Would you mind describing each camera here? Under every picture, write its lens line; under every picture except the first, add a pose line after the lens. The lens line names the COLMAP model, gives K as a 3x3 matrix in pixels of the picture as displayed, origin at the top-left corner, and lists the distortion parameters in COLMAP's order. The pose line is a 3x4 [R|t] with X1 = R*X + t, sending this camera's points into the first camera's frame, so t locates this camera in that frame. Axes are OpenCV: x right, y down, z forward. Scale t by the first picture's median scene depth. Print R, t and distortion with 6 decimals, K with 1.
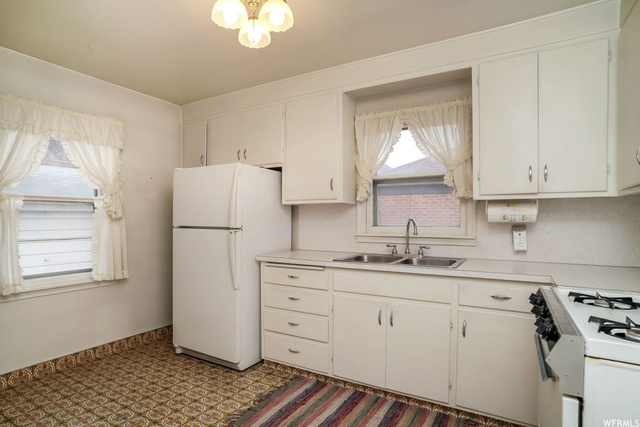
lens RADIAL K [[334.3, 0, 304.2], [0, 334.3, 226.8], [0, 0, 1]] dist [-0.037805, 0.004133]
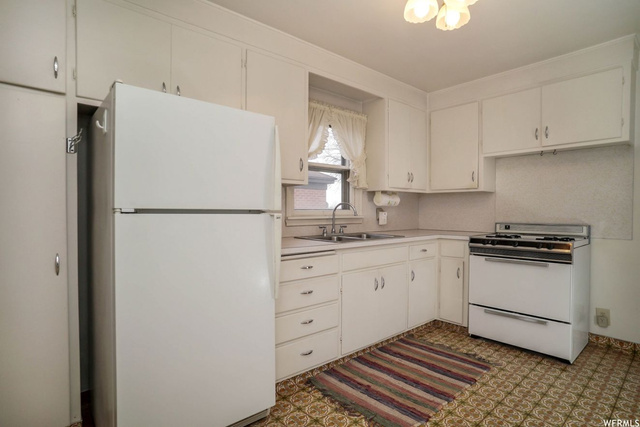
lens RADIAL K [[334.3, 0, 315.8], [0, 334.3, 216.5], [0, 0, 1]] dist [-0.037805, 0.004133]
pose [[0.313530, -0.016838, 0.949429, -0.866410], [0.011347, 0.999838, 0.013985, 0.006763], [-0.949510, 0.006388, 0.313670, 0.729624]]
